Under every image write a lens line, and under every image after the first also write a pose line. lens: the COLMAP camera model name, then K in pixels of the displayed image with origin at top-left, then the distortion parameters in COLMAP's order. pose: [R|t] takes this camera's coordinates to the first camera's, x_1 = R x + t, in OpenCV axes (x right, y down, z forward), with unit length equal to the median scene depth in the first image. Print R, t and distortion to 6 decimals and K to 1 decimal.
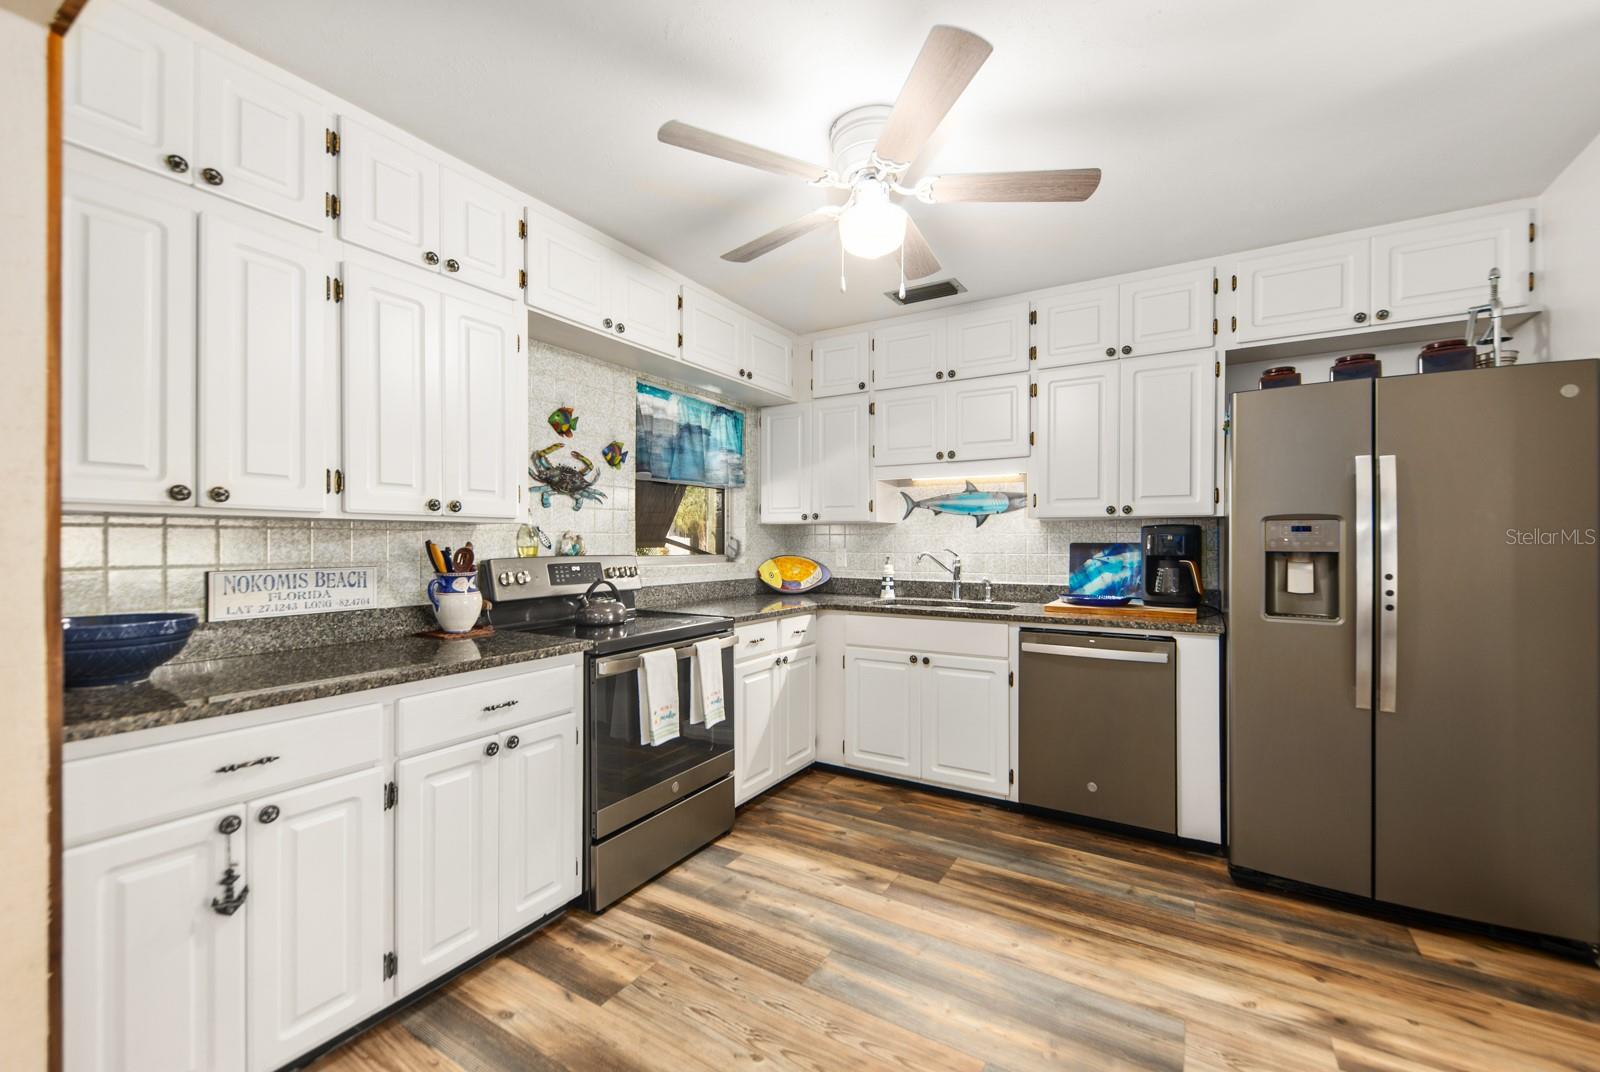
lens RADIAL K [[663.2, 0, 800.0], [0, 663.2, 536.0], [0, 0, 1]] dist [0.018534, -0.010330]
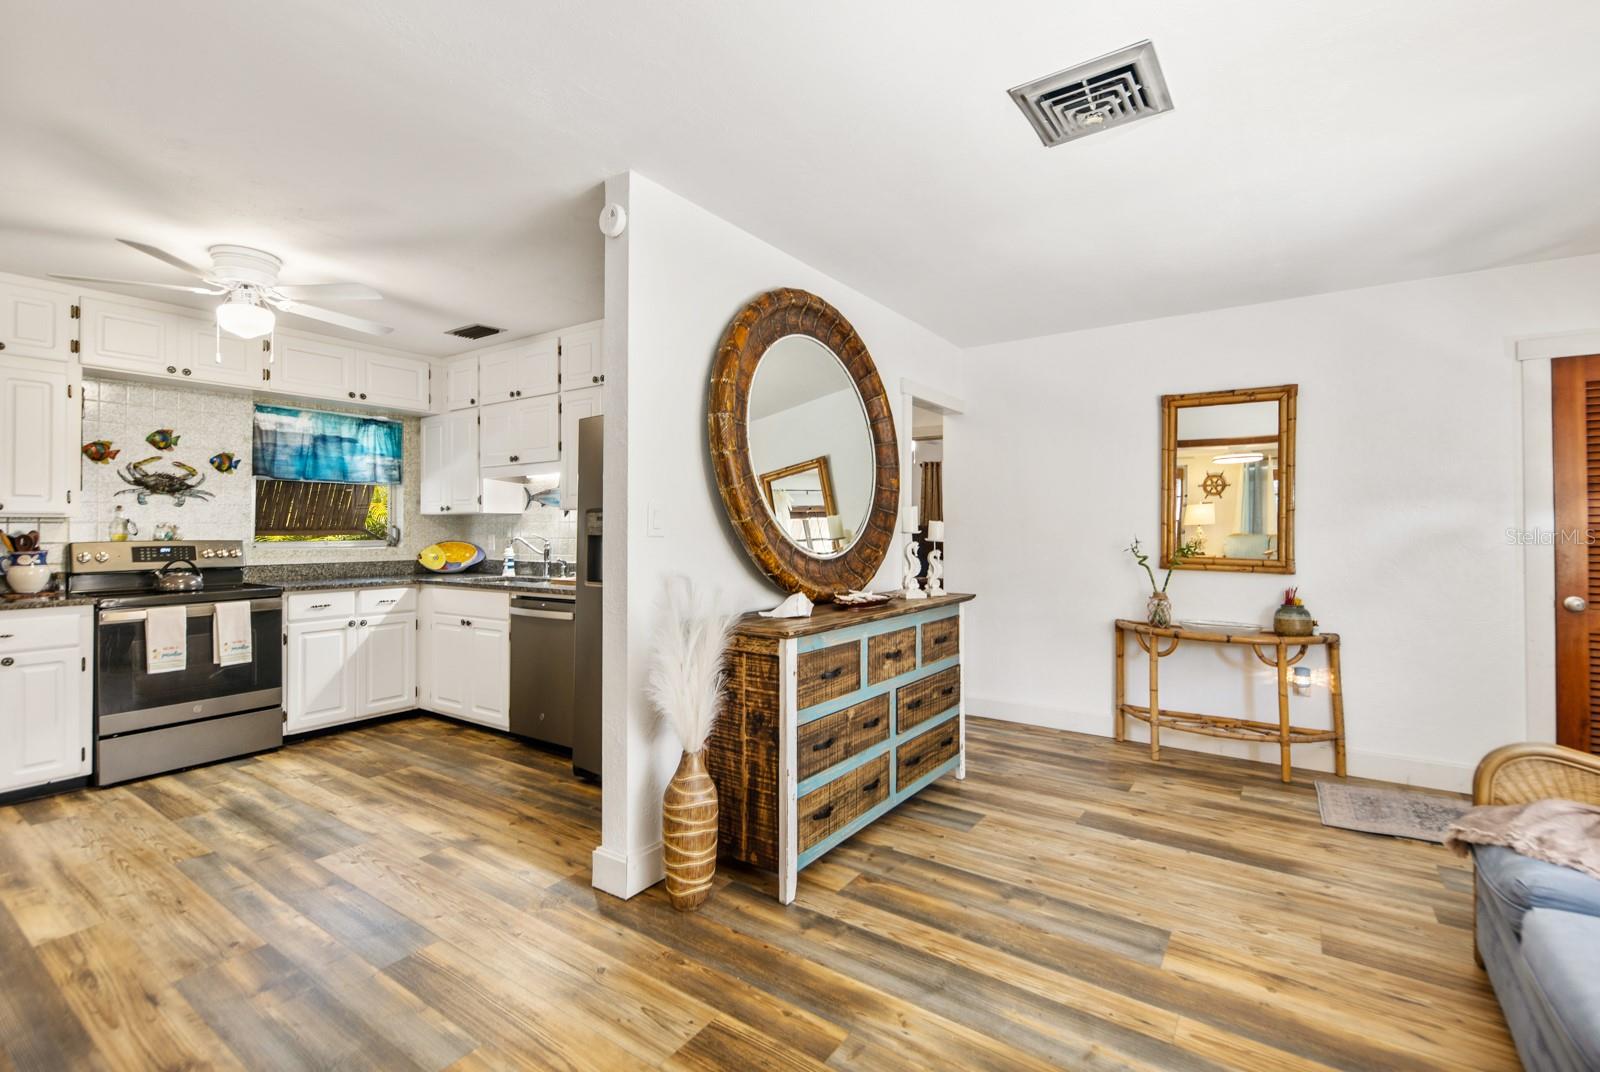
lens RADIAL K [[720.9, 0, 806.6], [0, 720.9, 512.2], [0, 0, 1]] dist [0.016523, -0.012466]
pose [[0.998784, -0.006036, -0.048922, 0.958891], [0.005241, 0.999853, -0.016349, 0.002726], [0.049013, 0.016073, 0.998669, -0.366305]]
